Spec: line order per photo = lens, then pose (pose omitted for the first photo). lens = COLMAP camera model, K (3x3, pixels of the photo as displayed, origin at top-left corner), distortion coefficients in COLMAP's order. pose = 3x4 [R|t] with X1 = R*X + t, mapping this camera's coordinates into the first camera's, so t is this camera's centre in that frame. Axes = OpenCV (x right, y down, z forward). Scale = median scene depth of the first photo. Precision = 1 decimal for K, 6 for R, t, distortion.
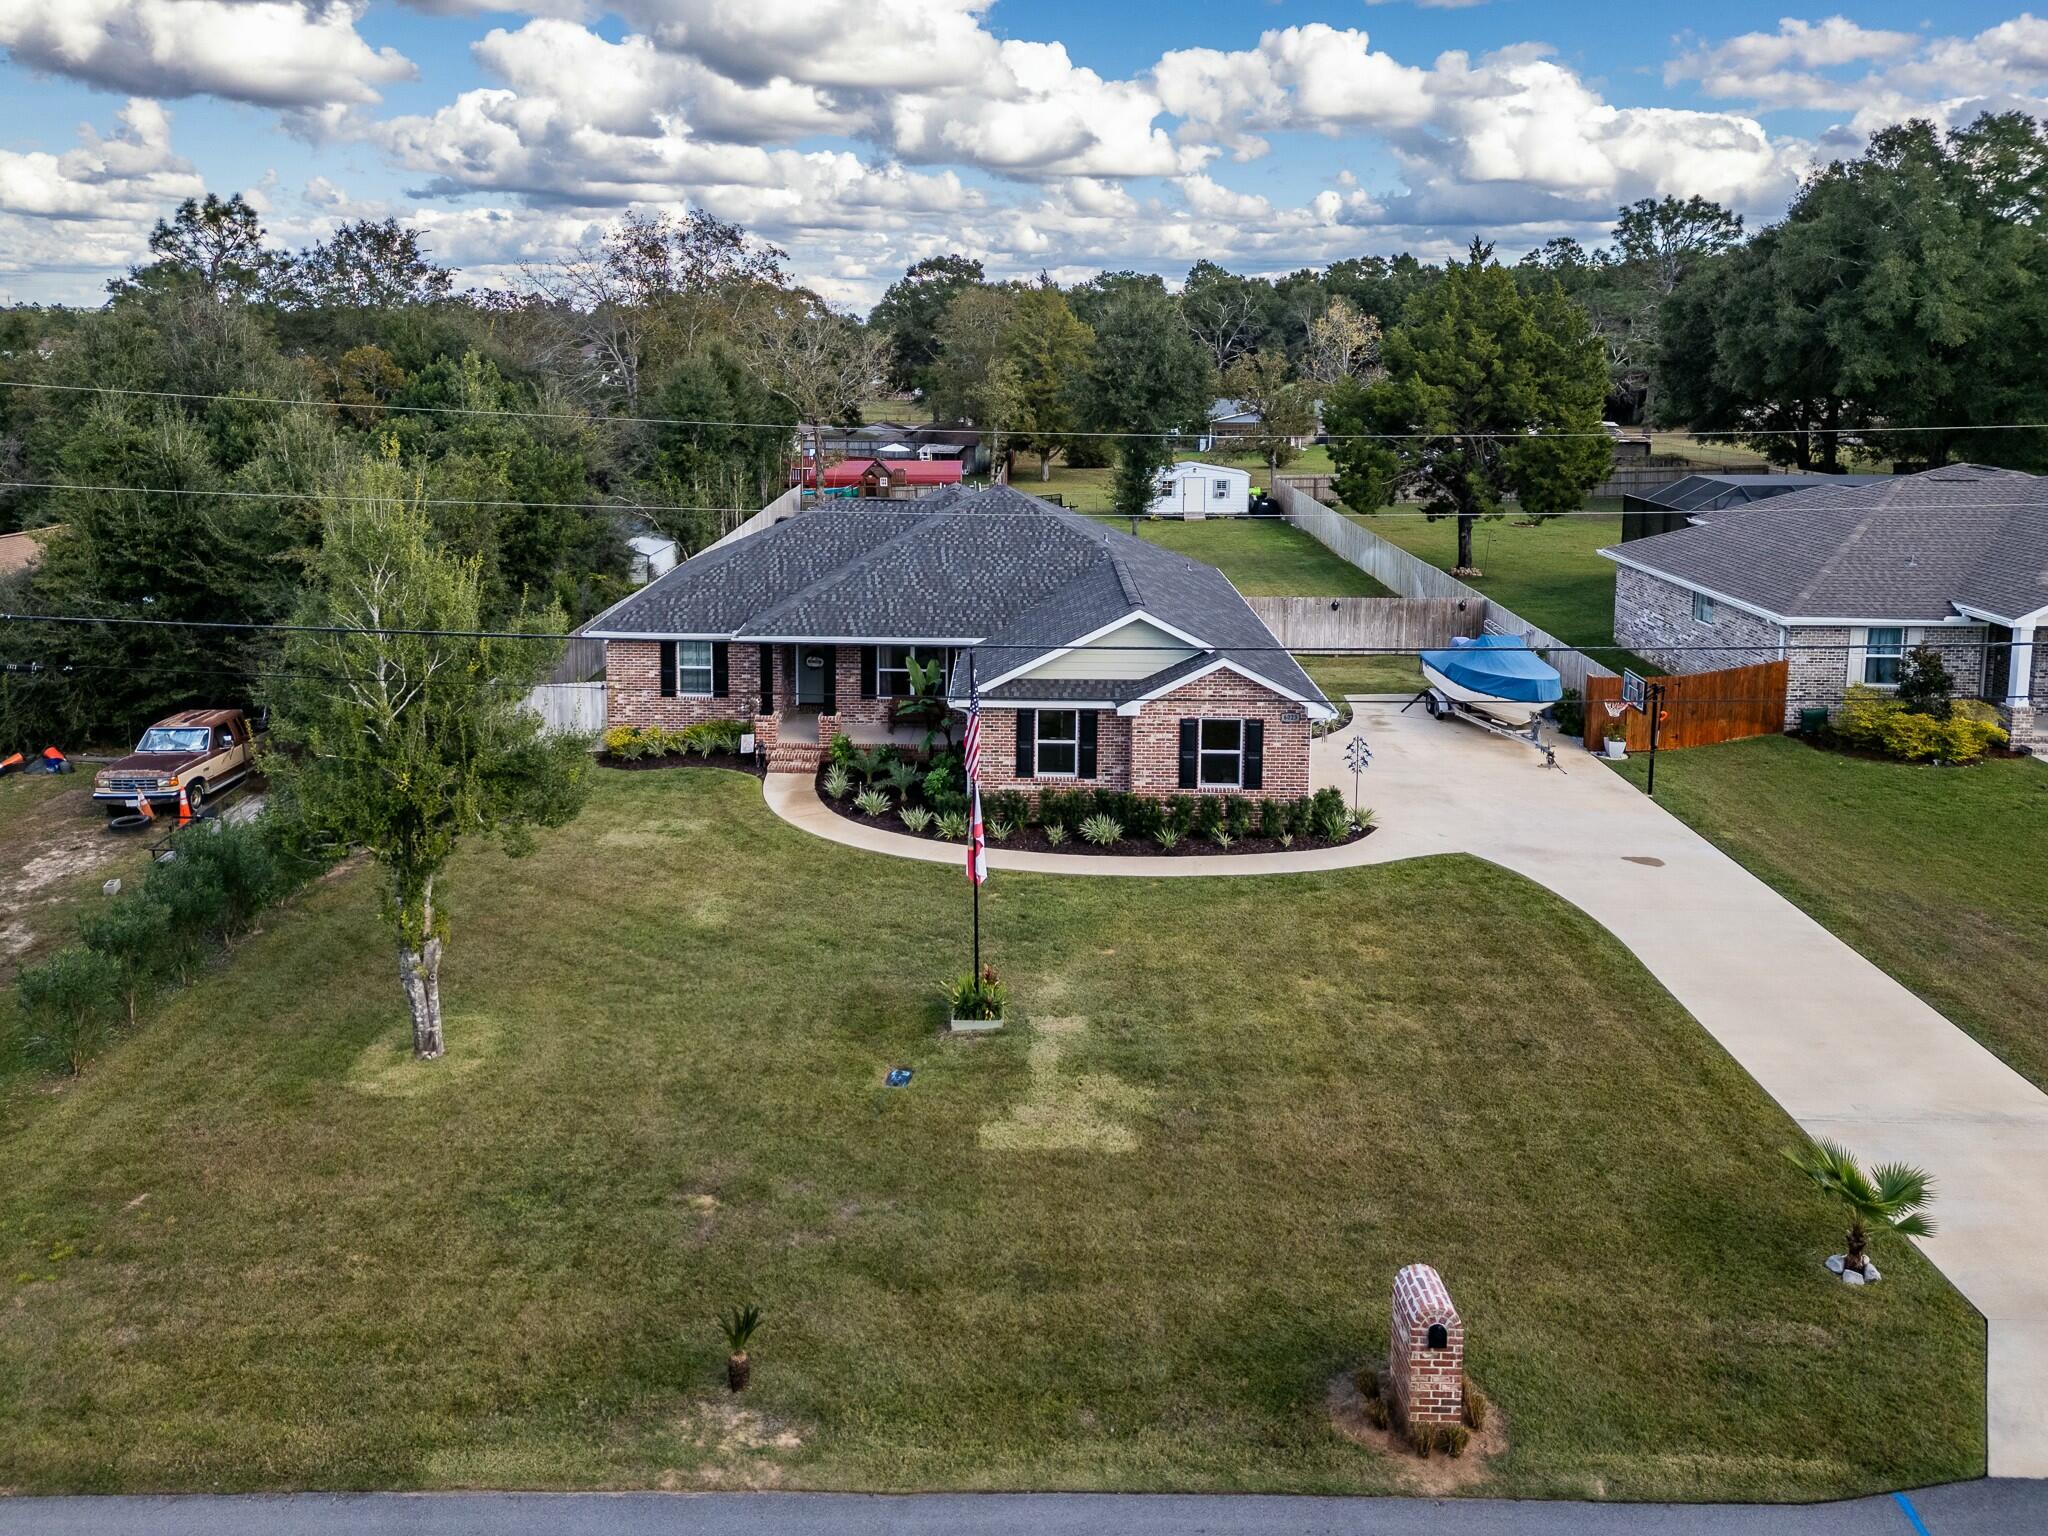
lens RADIAL K [[1508.2, 0, 1020.6], [0, 1508.2, 748.9], [0, 0, 1]] dist [0.052167, -0.008820]
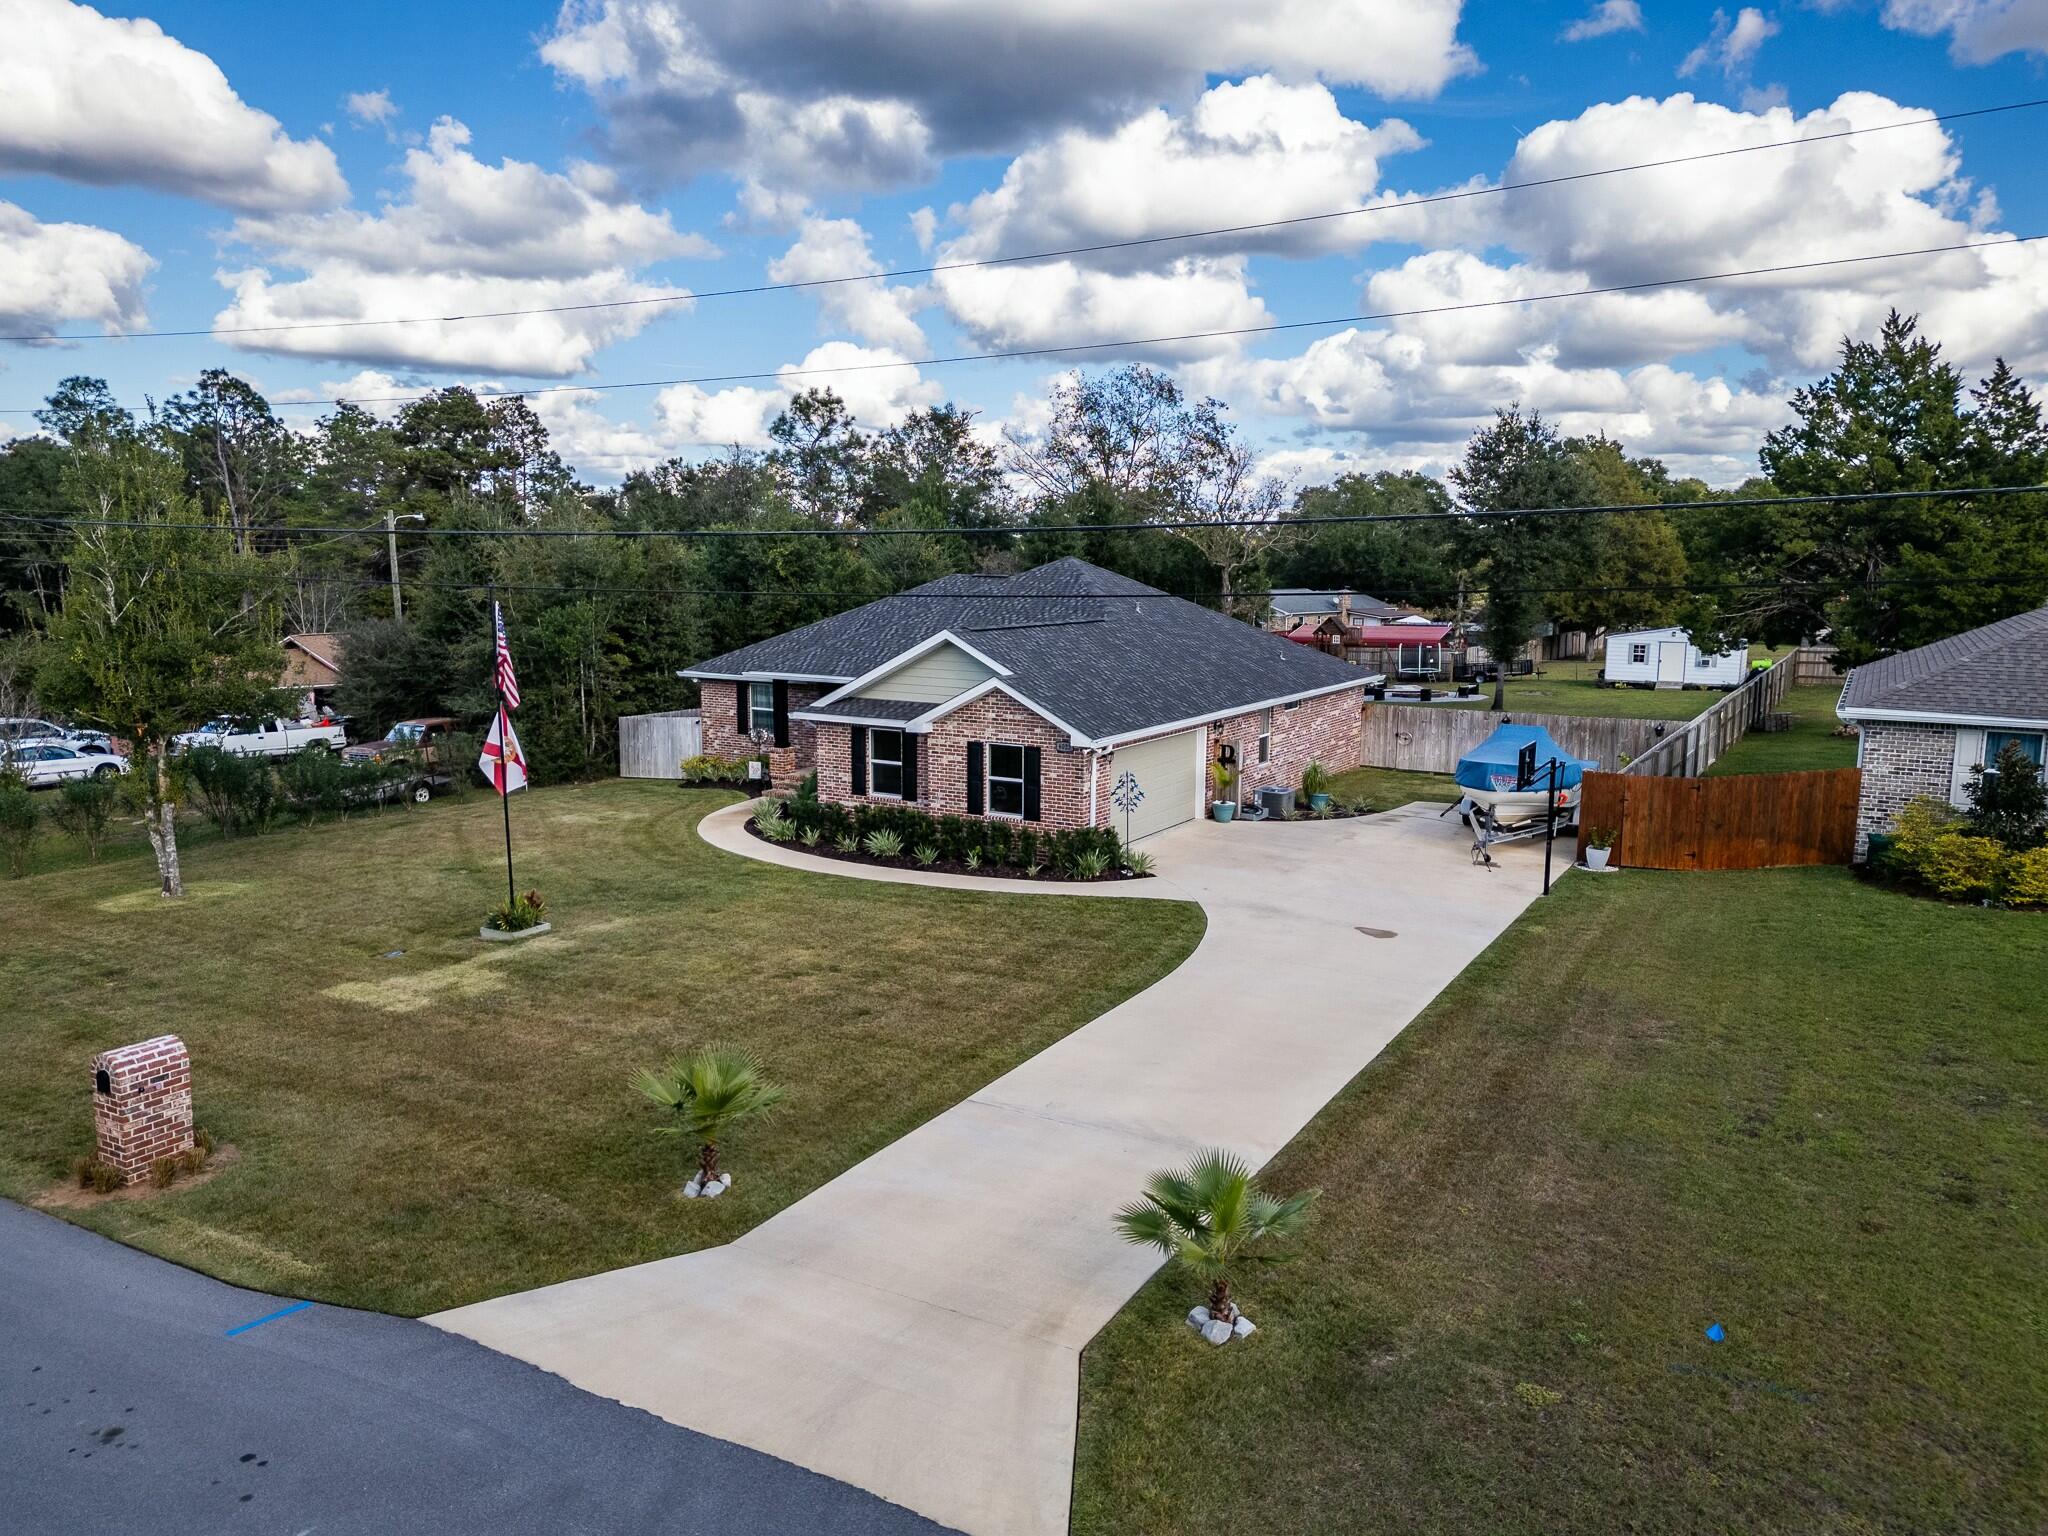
lens RADIAL K [[1508.2, 0, 1015.8], [0, 1508.2, 783.6], [0, 0, 1]] dist [0.052167, -0.008820]
pose [[0.862549, 0.077081, -0.500068, 0.622150], [-0.139838, 0.986149, -0.089196, 0.090362], [0.486266, 0.146865, 0.861380, 0.167077]]
